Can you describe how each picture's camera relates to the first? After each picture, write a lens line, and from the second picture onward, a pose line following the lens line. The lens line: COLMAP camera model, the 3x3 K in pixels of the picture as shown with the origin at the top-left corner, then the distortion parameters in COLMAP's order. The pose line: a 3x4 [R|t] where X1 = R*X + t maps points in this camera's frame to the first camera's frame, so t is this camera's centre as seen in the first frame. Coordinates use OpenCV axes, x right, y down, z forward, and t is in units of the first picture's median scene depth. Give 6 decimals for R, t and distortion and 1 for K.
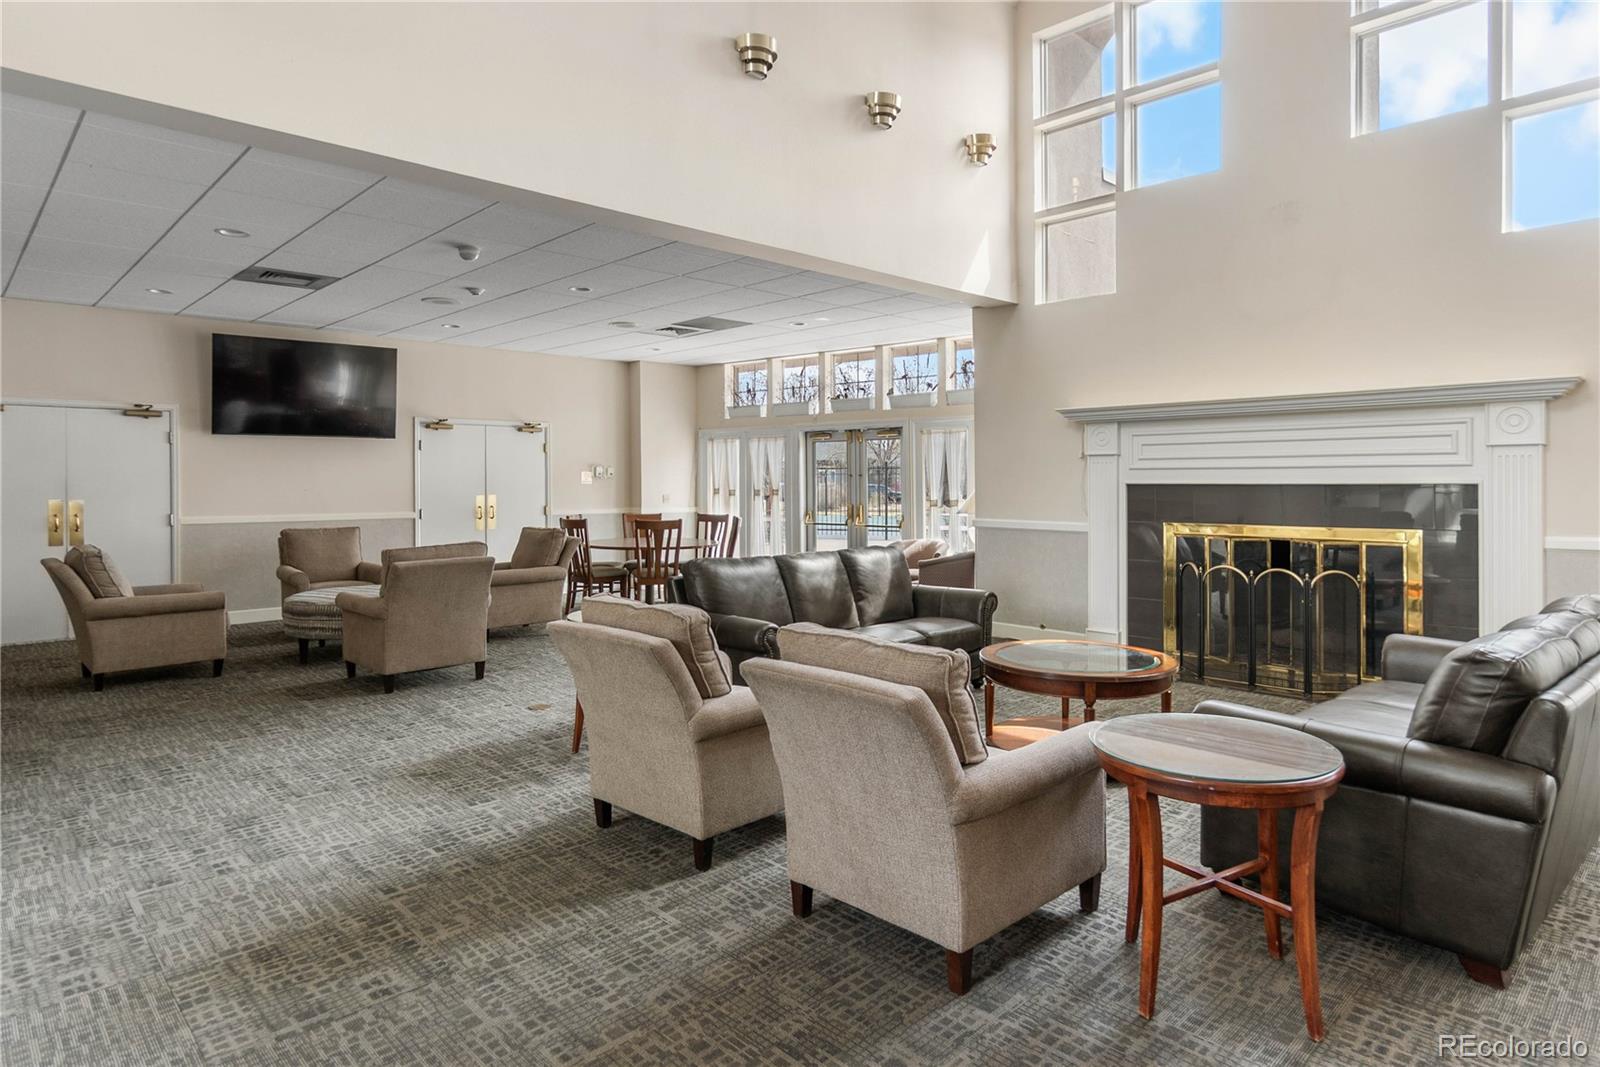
lens RADIAL K [[905.7, 0, 796.0], [0, 905.7, 484.7], [0, 0, 1]] dist [0.000399, -0.000110]
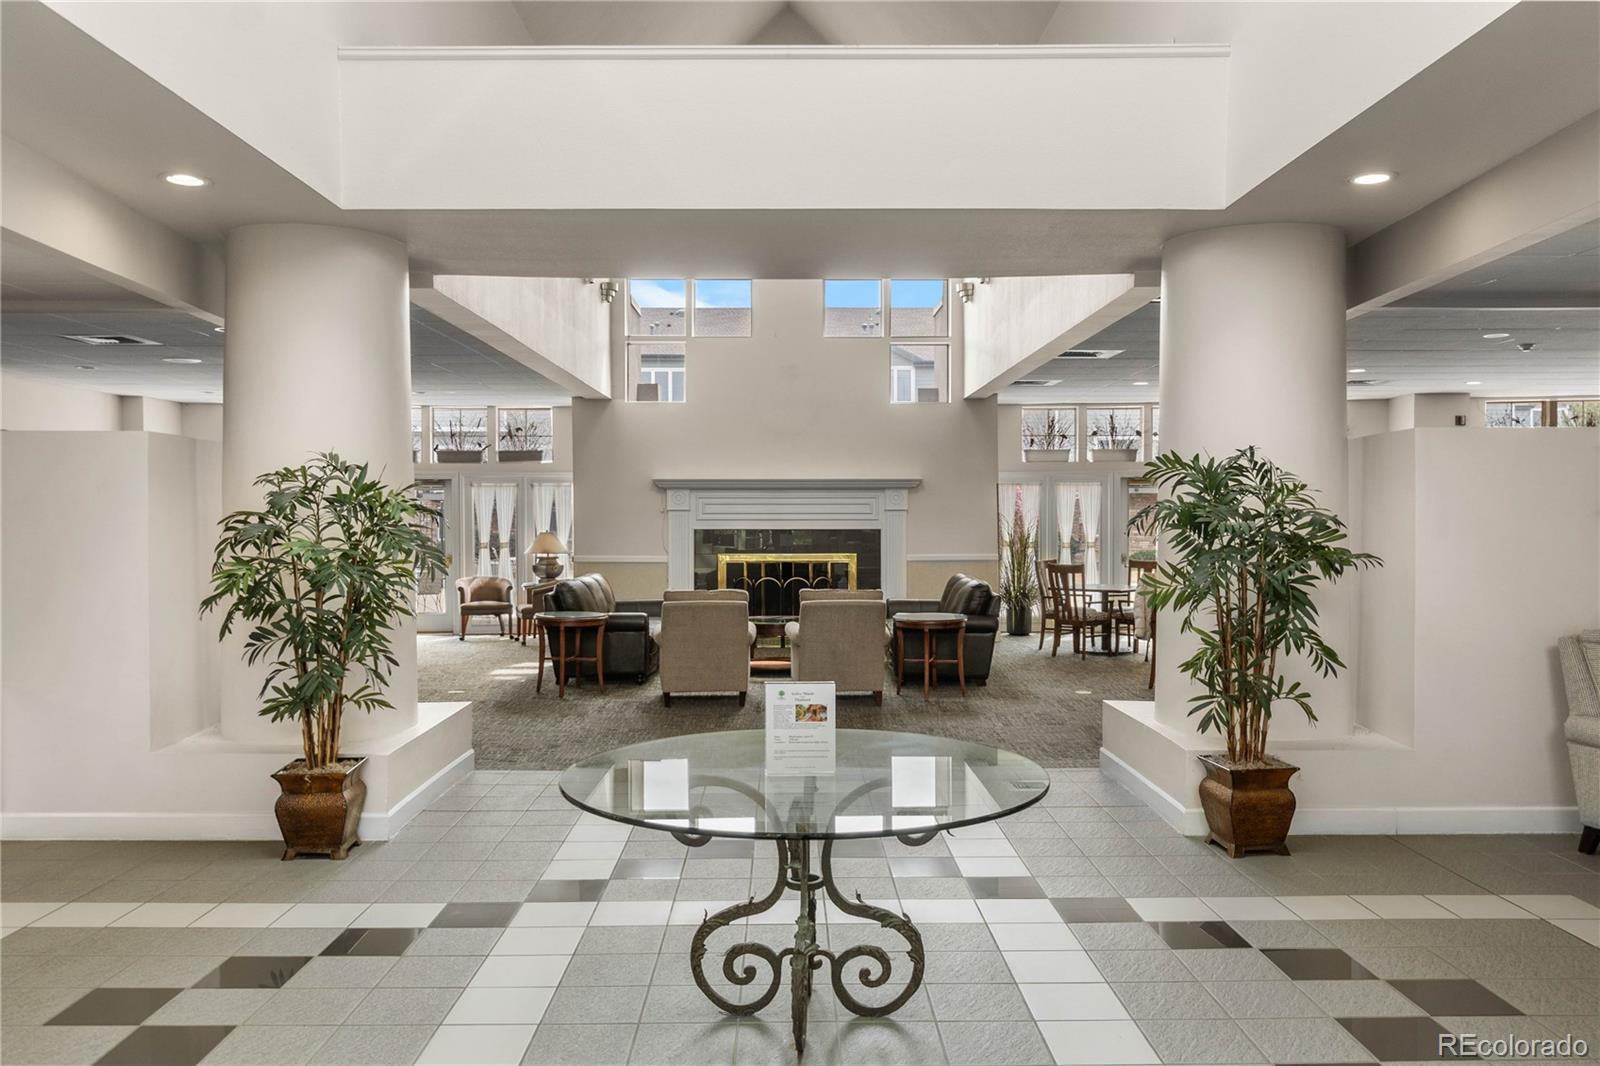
lens RADIAL K [[1237.8, 0, 799.4], [0, 1237.8, 530.3], [0, 0, 1]] dist [0.000283, 0.000001]
pose [[0.685475, -0.017451, 0.727887, -1.129979], [0.005354, 0.999807, 0.018929, -0.042272], [-0.728077, -0.009078, 0.685435, -0.612806]]
